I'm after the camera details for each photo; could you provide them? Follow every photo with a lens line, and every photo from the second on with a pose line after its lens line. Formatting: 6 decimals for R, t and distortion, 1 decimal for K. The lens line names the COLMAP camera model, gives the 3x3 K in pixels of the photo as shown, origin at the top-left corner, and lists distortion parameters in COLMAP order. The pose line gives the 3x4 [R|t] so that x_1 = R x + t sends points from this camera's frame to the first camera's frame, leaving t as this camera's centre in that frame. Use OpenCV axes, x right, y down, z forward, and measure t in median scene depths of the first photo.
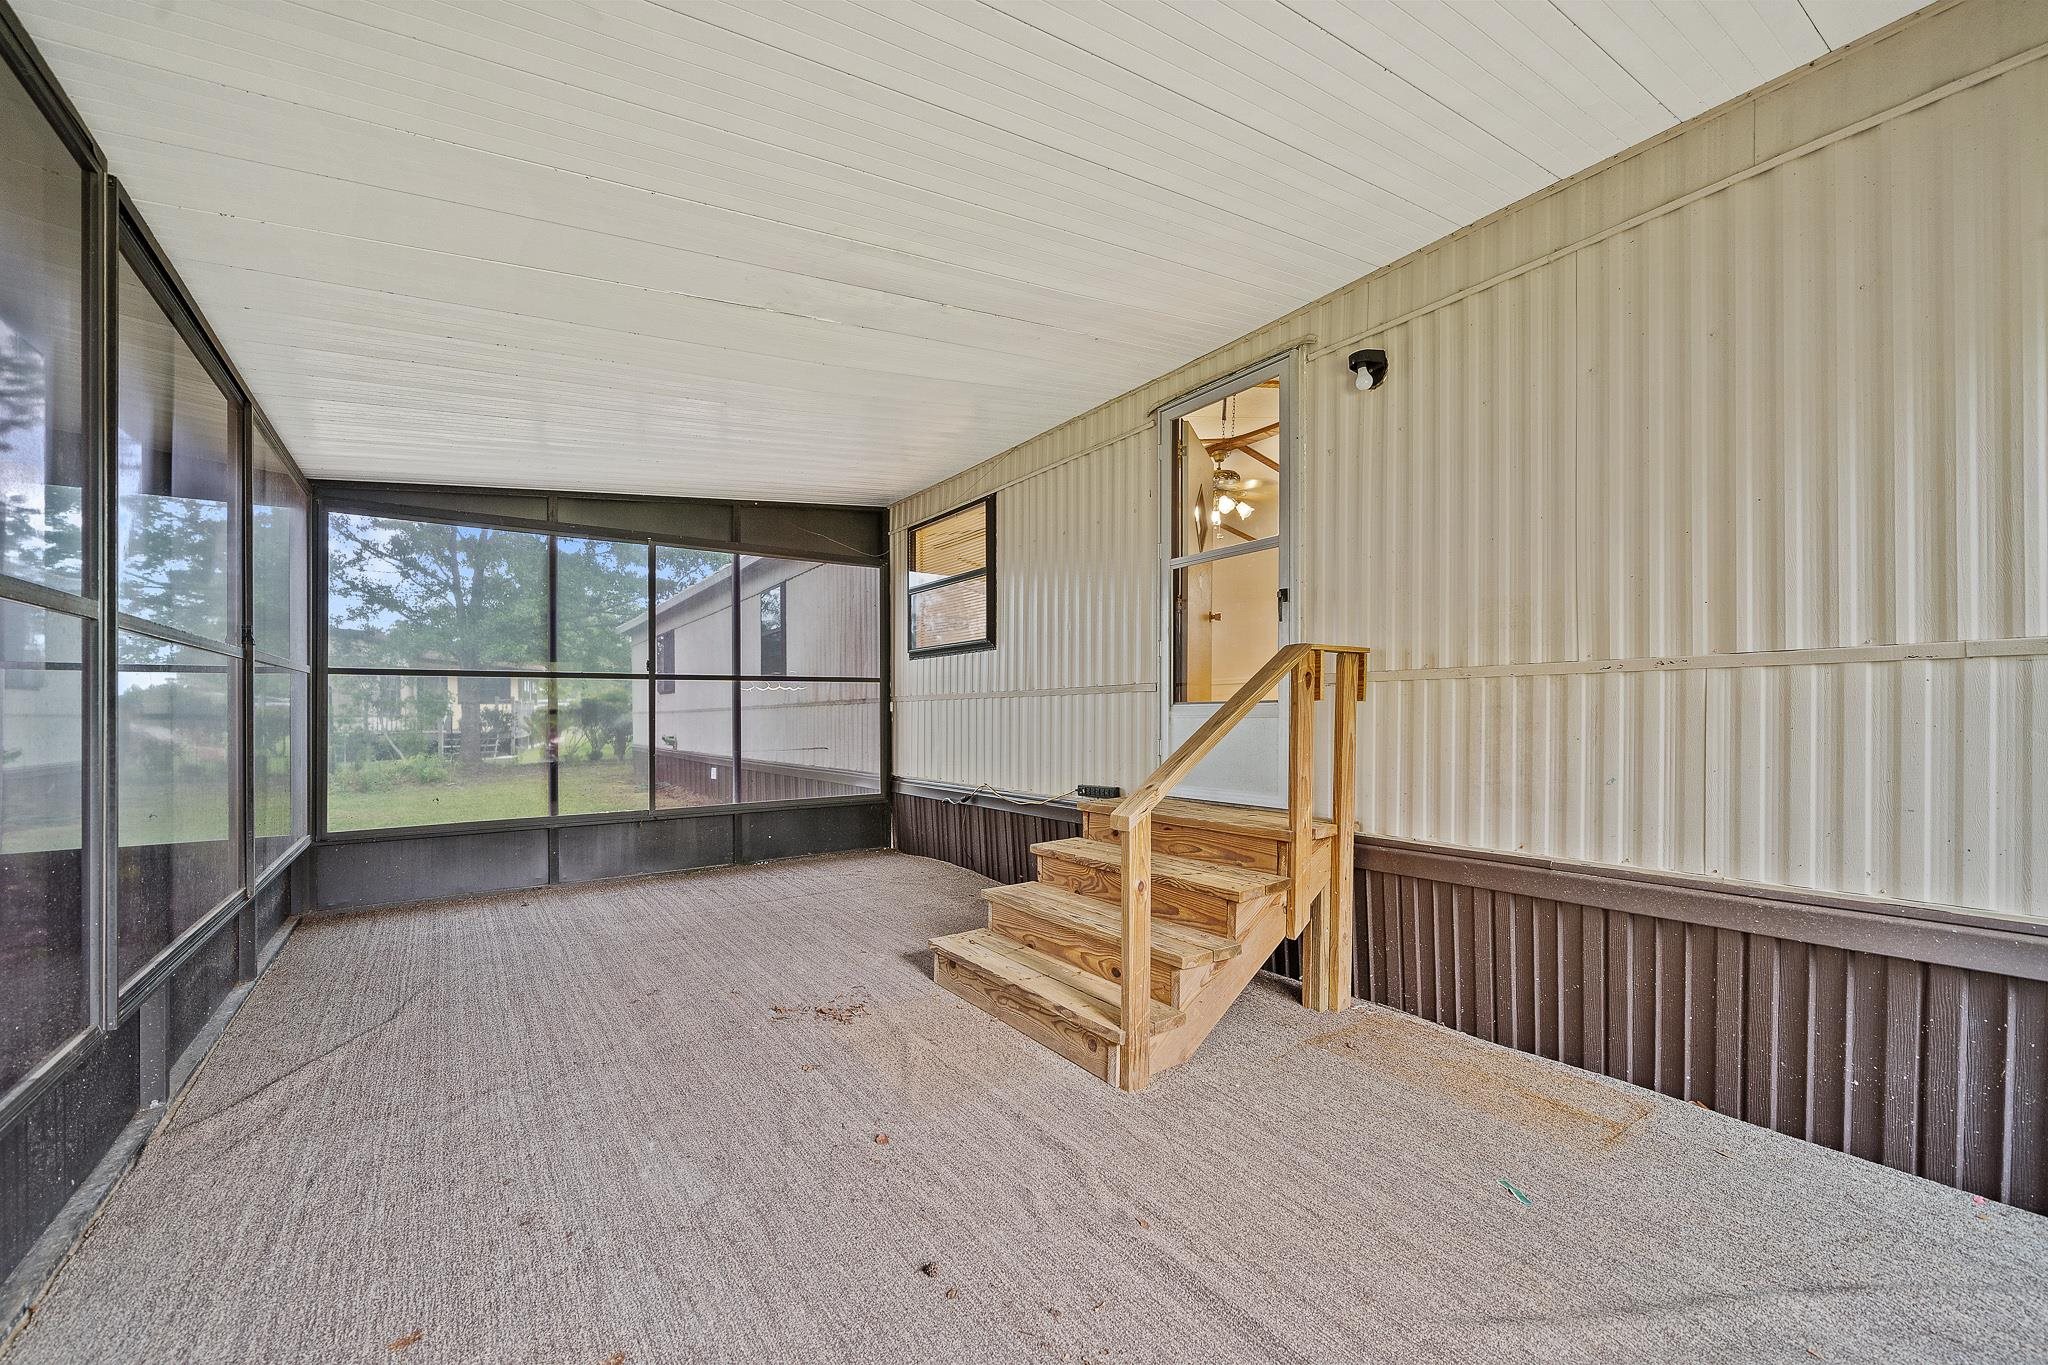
lens RADIAL K [[807.5, 0, 1032.3], [0, 807.5, 710.4], [0, 0, 1]] dist [-0.000159, -0.000170]
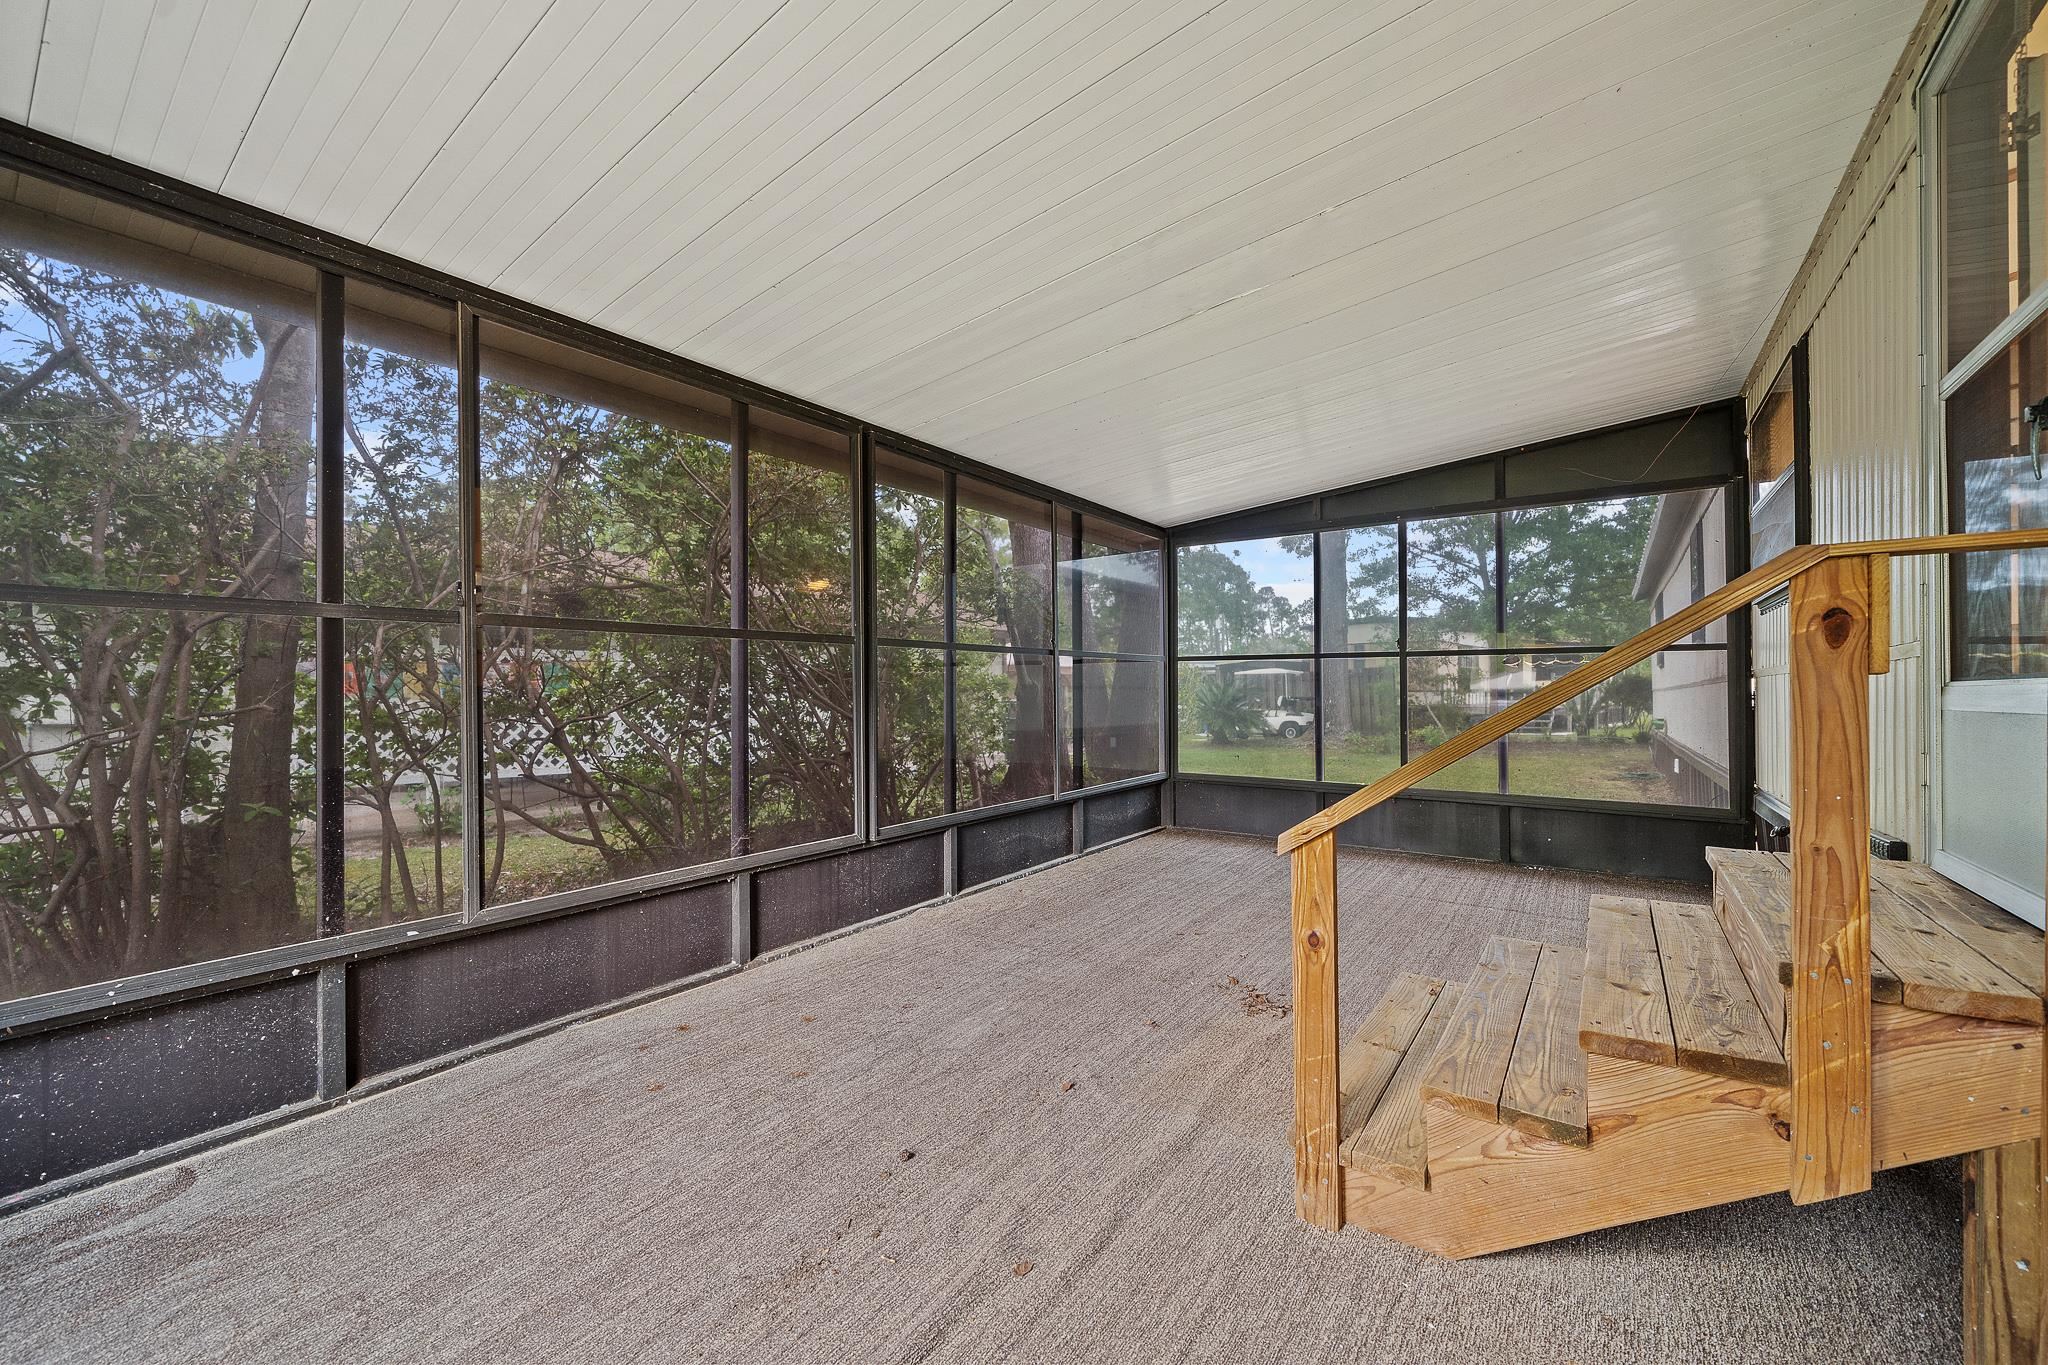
lens RADIAL K [[807.5, 0, 1026.1], [0, 807.5, 680.7], [0, 0, 1]] dist [-0.000159, -0.000170]
pose [[0.319859, -0.002239, -0.947462, 0.392940], [-0.004427, 0.999983, -0.003858, -0.003372], [0.947455, 0.005428, 0.319844, 0.287557]]
